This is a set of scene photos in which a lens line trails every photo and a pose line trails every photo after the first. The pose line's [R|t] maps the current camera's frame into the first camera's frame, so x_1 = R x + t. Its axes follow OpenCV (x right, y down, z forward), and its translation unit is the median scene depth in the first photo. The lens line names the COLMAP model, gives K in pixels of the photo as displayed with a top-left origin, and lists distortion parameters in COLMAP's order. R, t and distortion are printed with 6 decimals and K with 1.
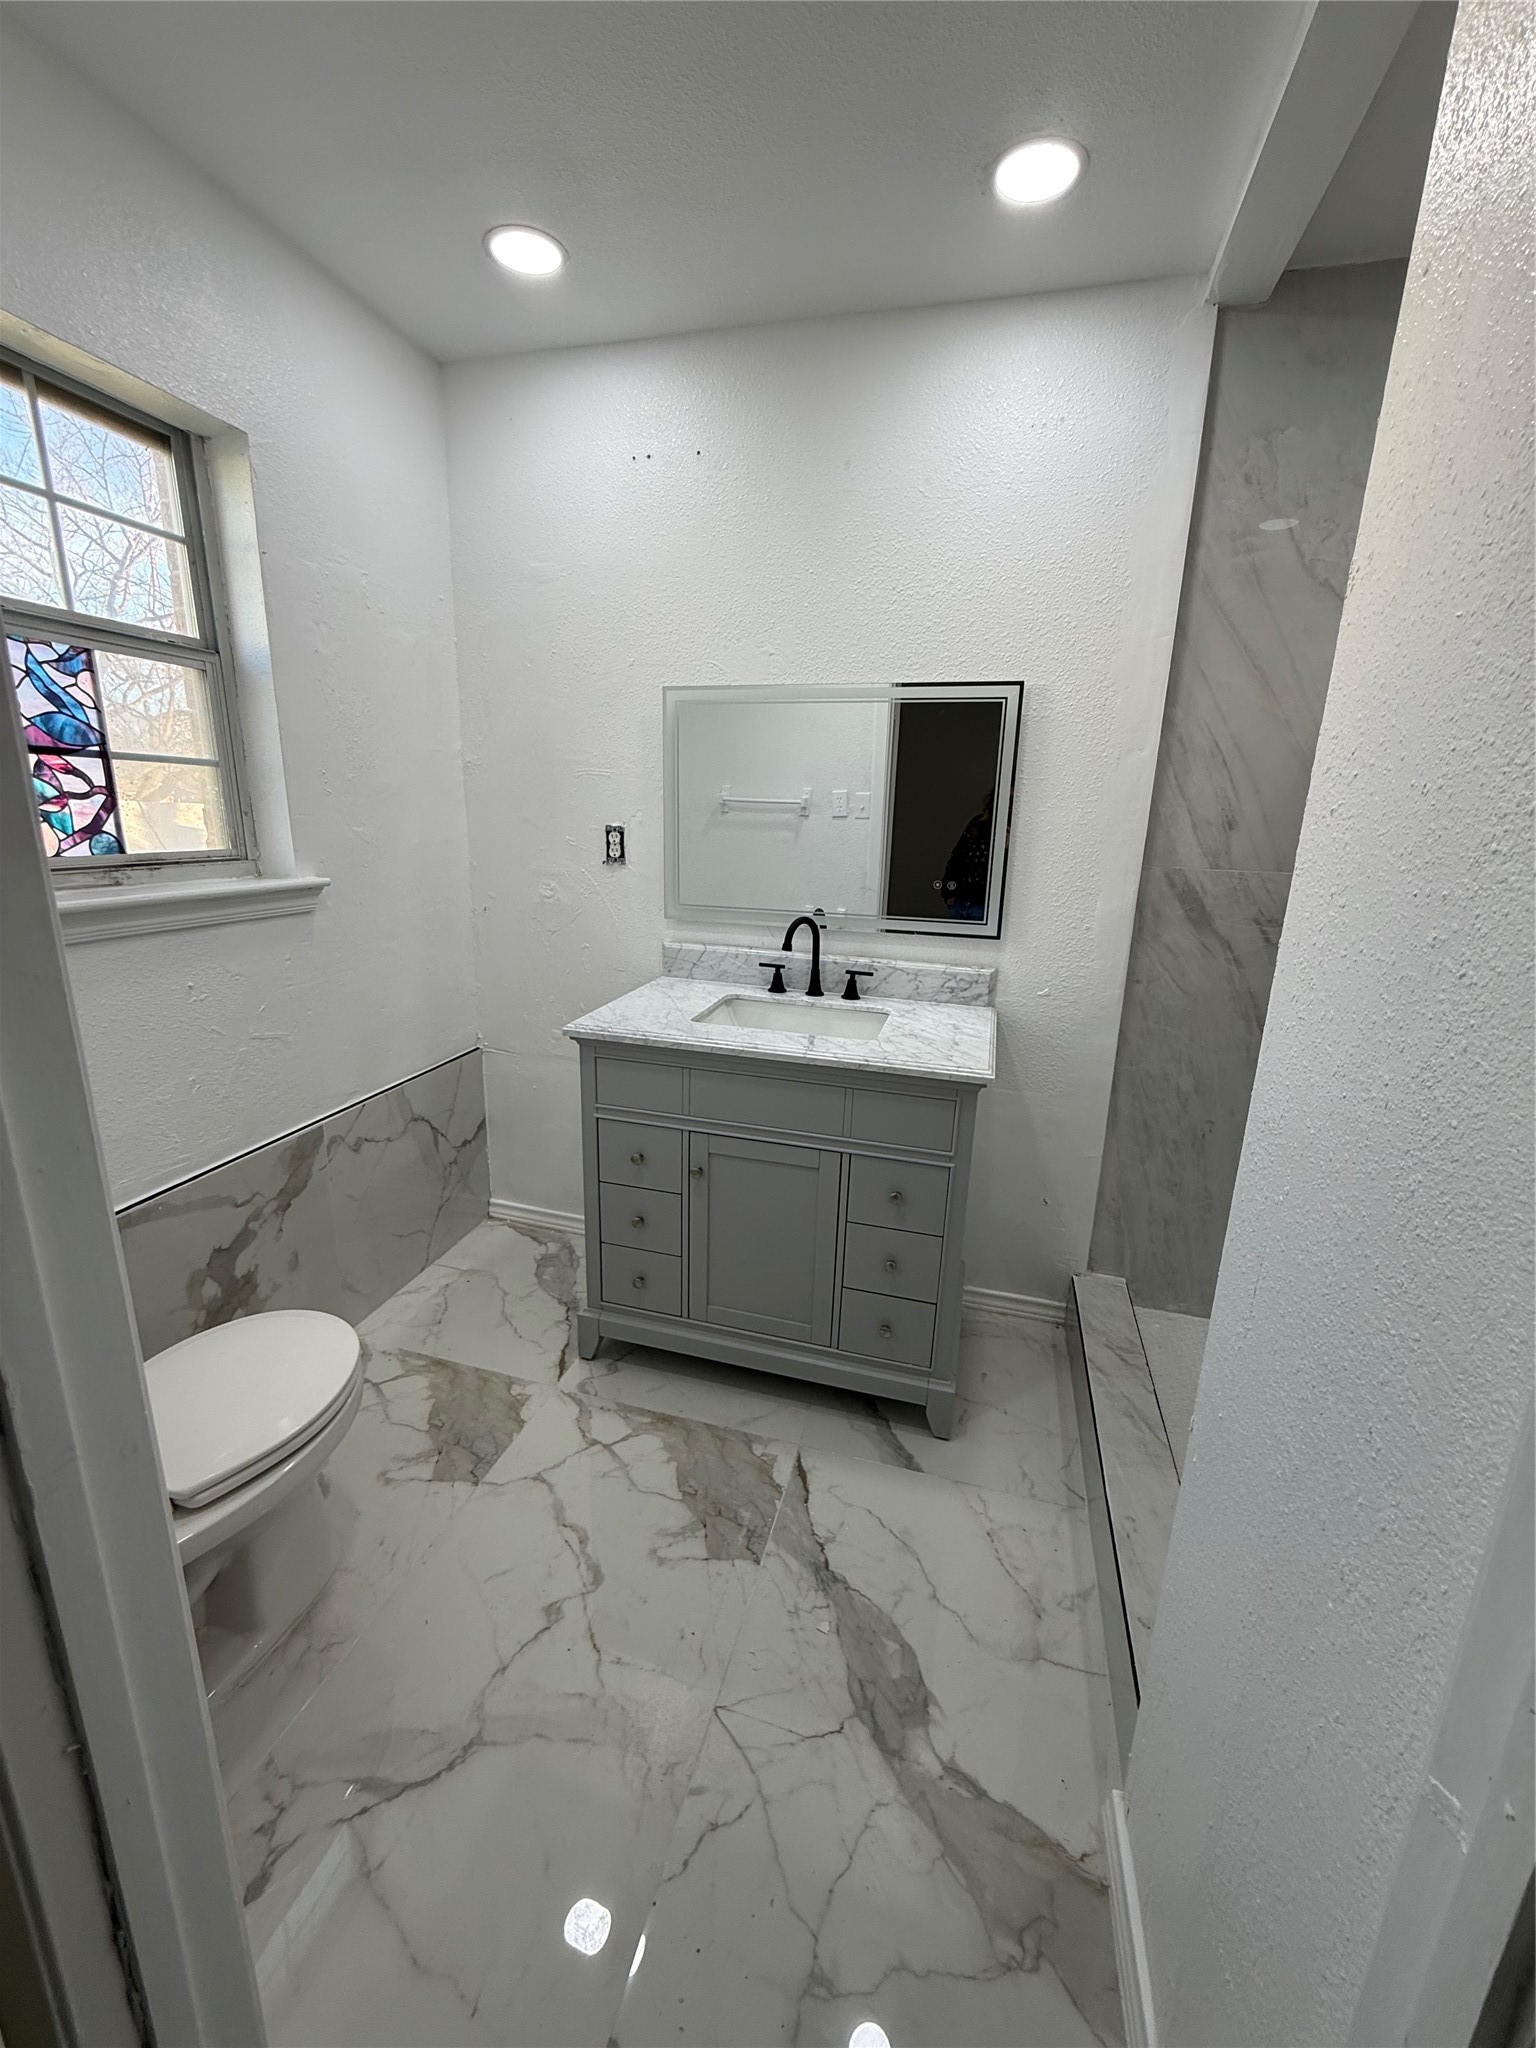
lens RADIAL K [[816.0, 0, 770.2], [0, 816.0, 1014.5], [0, 0, 1]] dist [-0.000100, 0.000485]
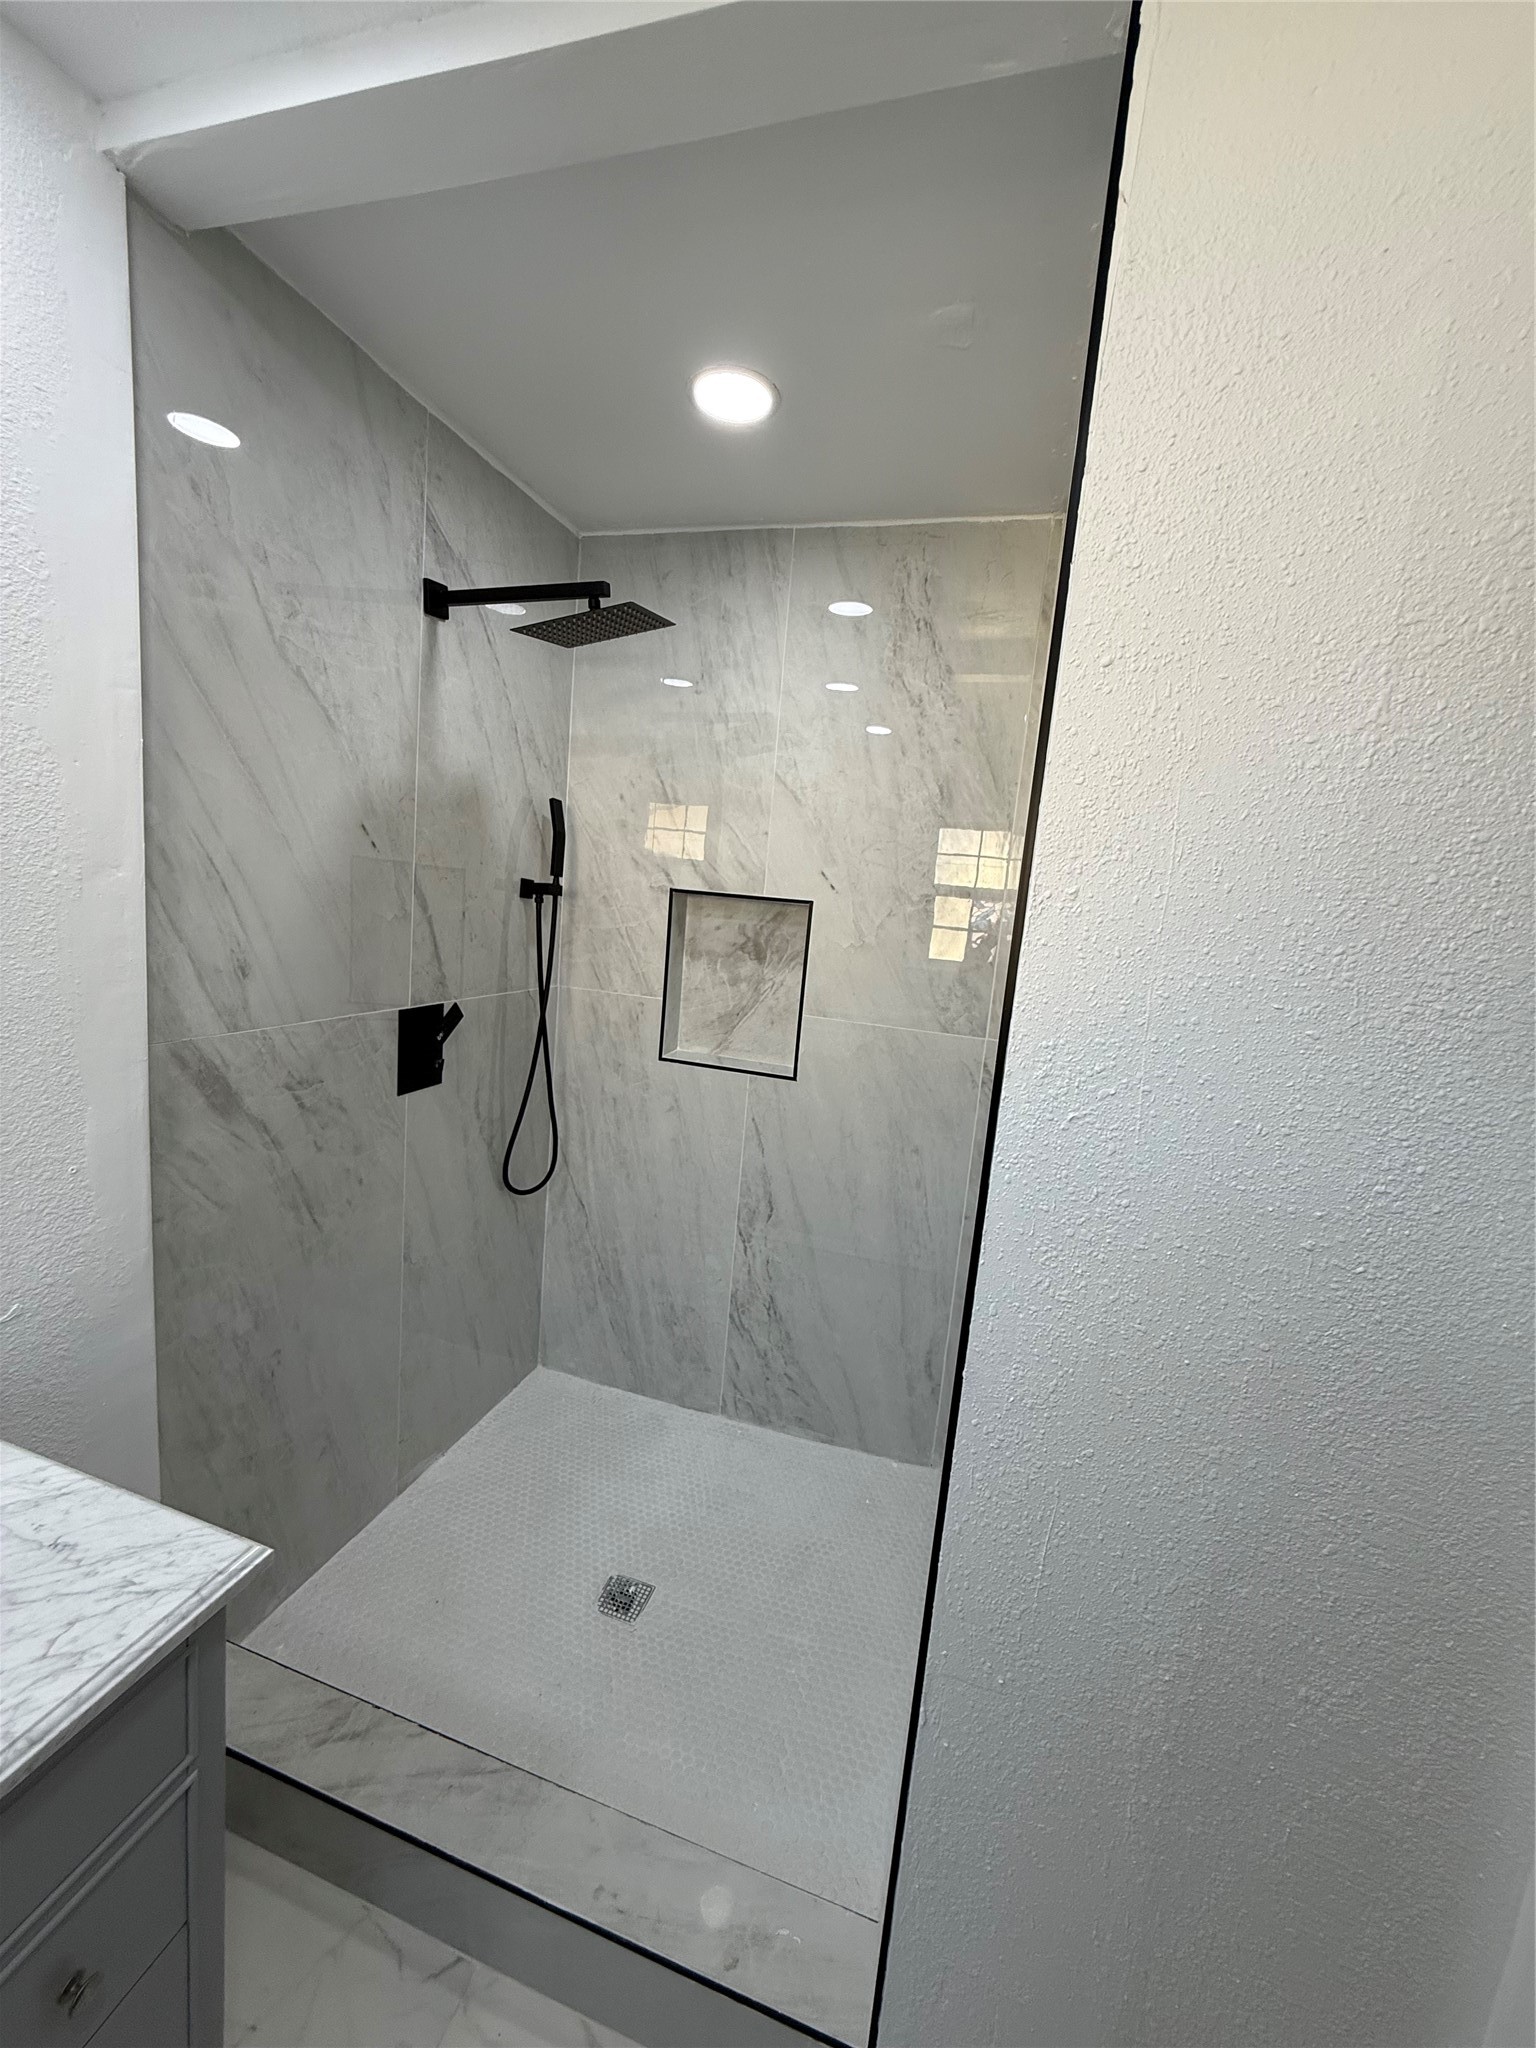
lens RADIAL K [[816.0, 0, 769.4], [0, 816.0, 1014.8], [0, 0, 1]] dist [-0.000100, 0.000485]
pose [[0.027208, -0.176133, 0.983990, -0.138489], [0.159831, 0.972457, 0.169649, -0.239738], [-0.986769, 0.152656, 0.054610, 0.501887]]
